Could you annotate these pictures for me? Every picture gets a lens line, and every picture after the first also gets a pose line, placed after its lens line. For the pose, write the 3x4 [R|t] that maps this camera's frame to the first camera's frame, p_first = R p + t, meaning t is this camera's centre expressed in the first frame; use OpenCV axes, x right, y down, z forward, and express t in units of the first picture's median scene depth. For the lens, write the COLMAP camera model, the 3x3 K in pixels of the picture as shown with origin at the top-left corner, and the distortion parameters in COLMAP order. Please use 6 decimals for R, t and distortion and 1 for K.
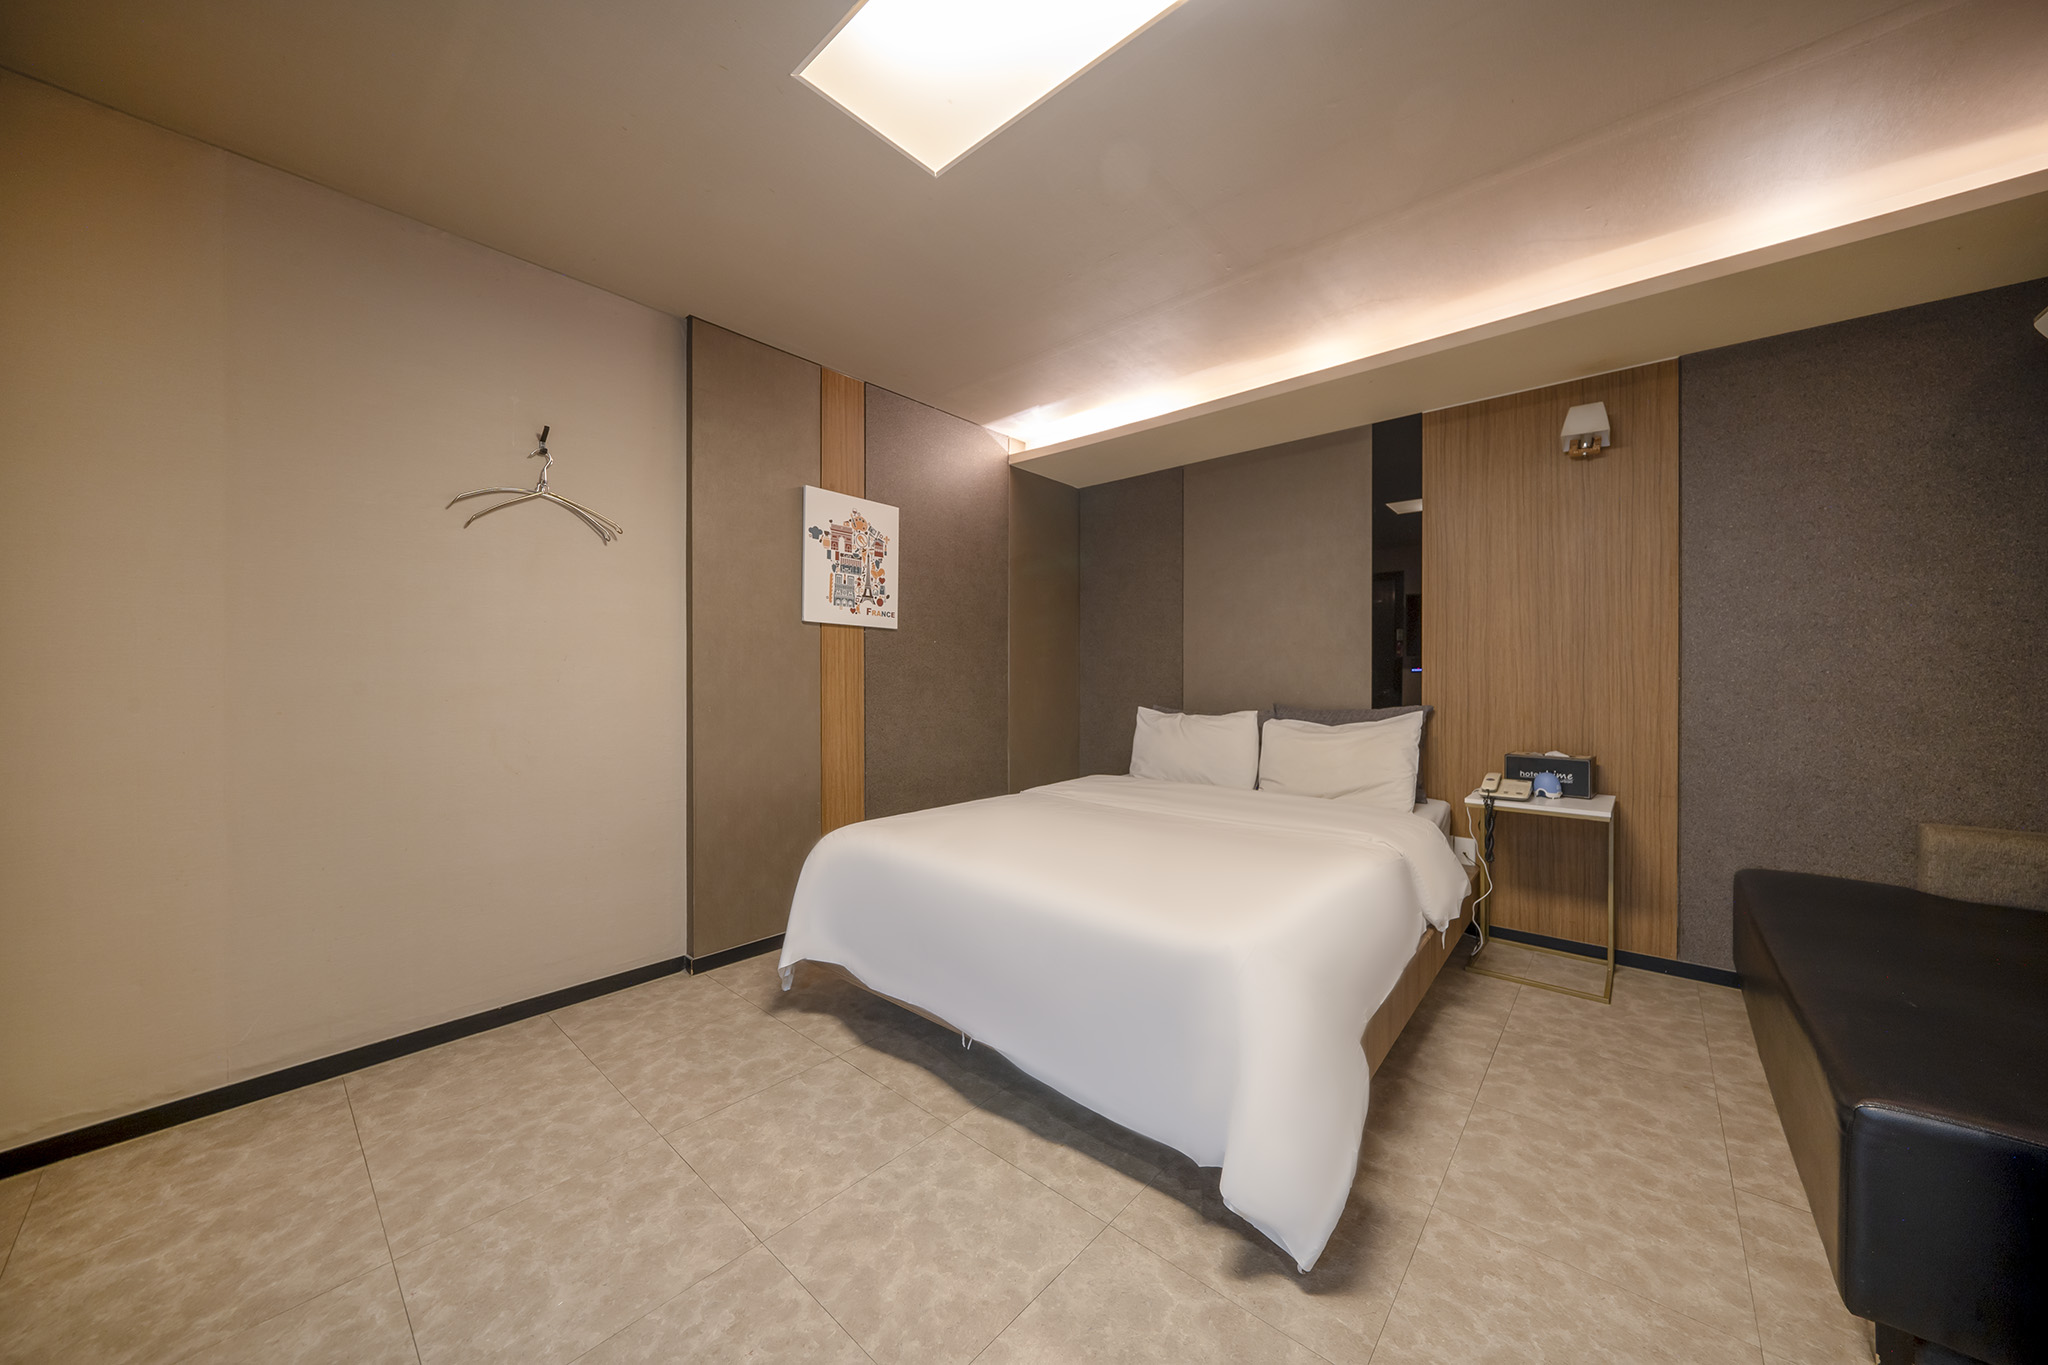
lens RADIAL K [[703.1, 0, 1036.7], [0, 703.1, 681.4], [0, 0, 1]] dist [-0.000317, -0.002903]
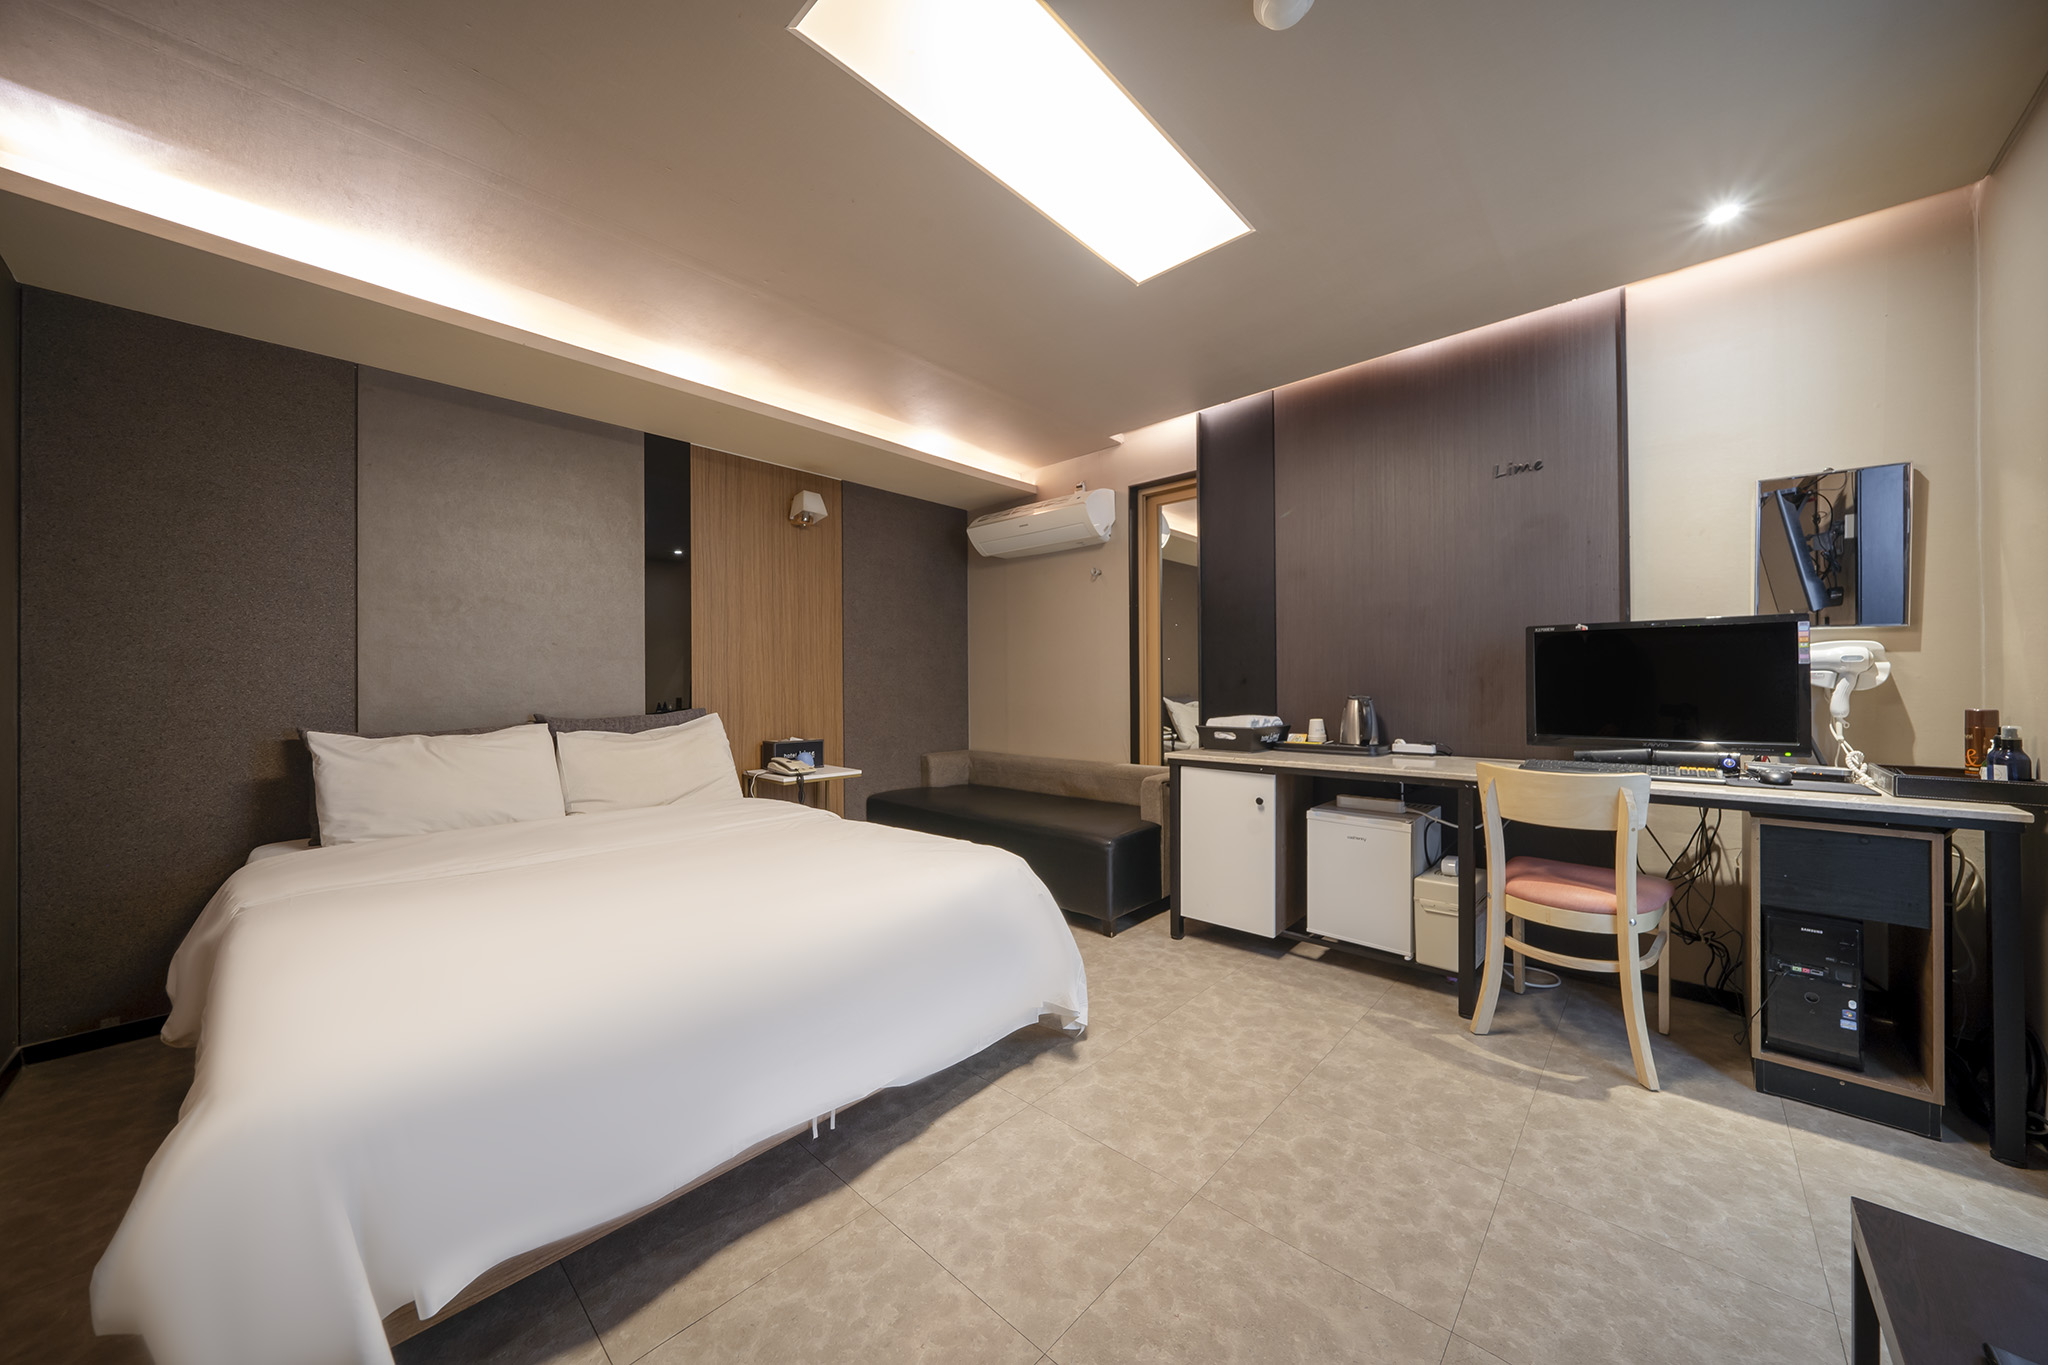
lens RADIAL K [[703.1, 0, 1036.7], [0, 703.1, 681.4], [0, 0, 1]] dist [-0.000317, -0.002903]
pose [[0.023858, 0.002842, 0.999711, -0.559076], [0.008403, 0.999960, -0.003043, -0.000495], [-0.999680, 0.008473, 0.023833, 0.445929]]
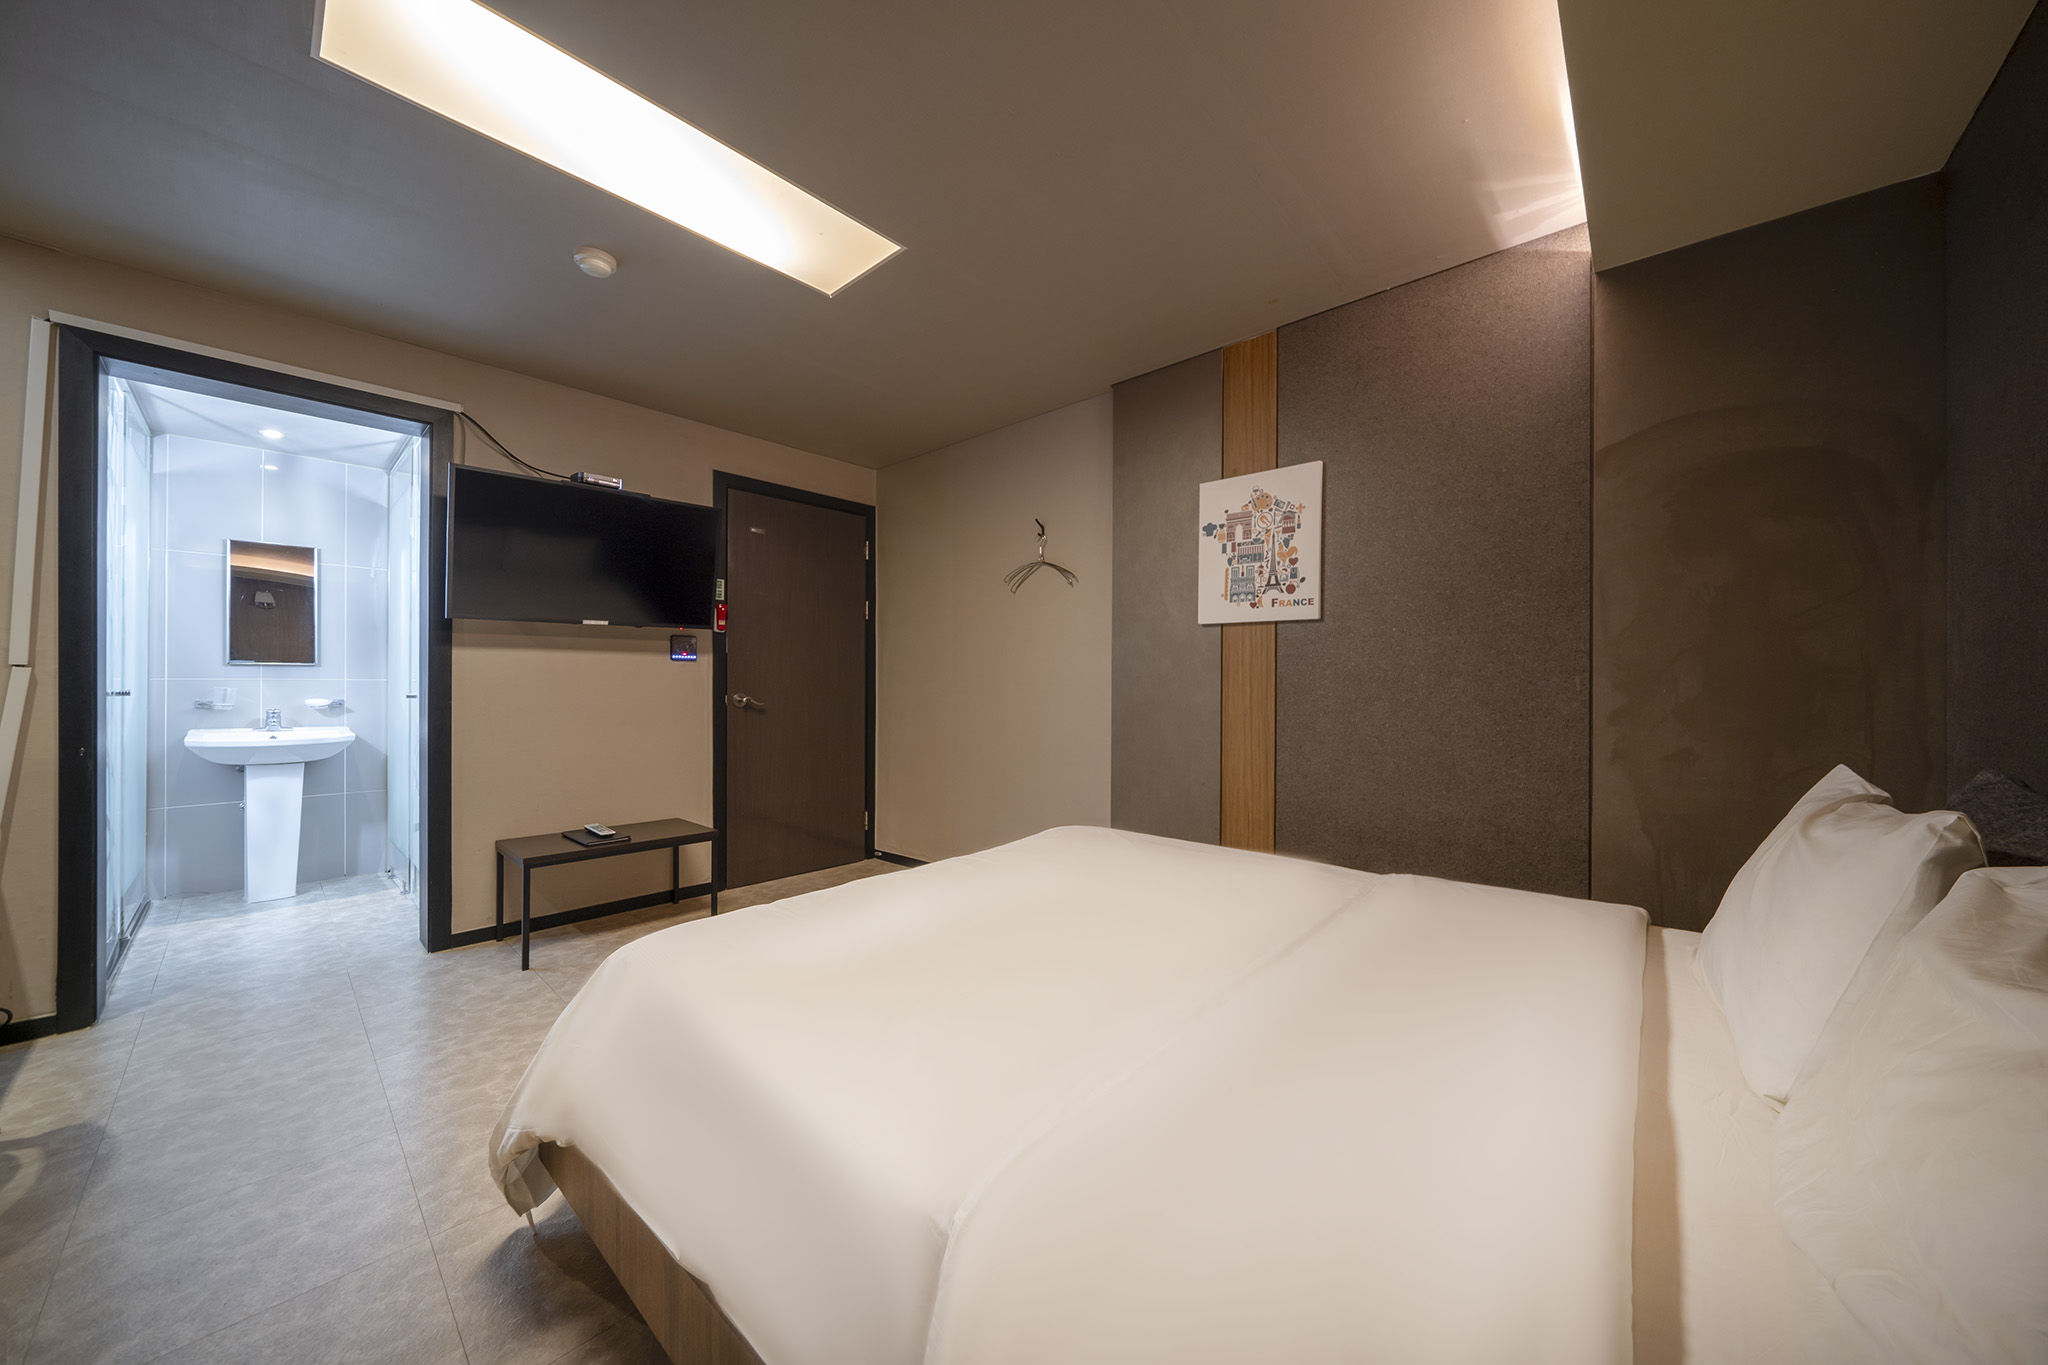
lens RADIAL K [[703.1, 0, 1036.7], [0, 703.1, 681.4], [0, 0, 1]] dist [-0.000317, -0.002903]
pose [[-0.006934, -0.003535, -0.999970, 0.625836], [-0.003001, 0.999989, -0.003514, -0.002734], [0.999971, 0.002977, -0.006944, 0.763653]]
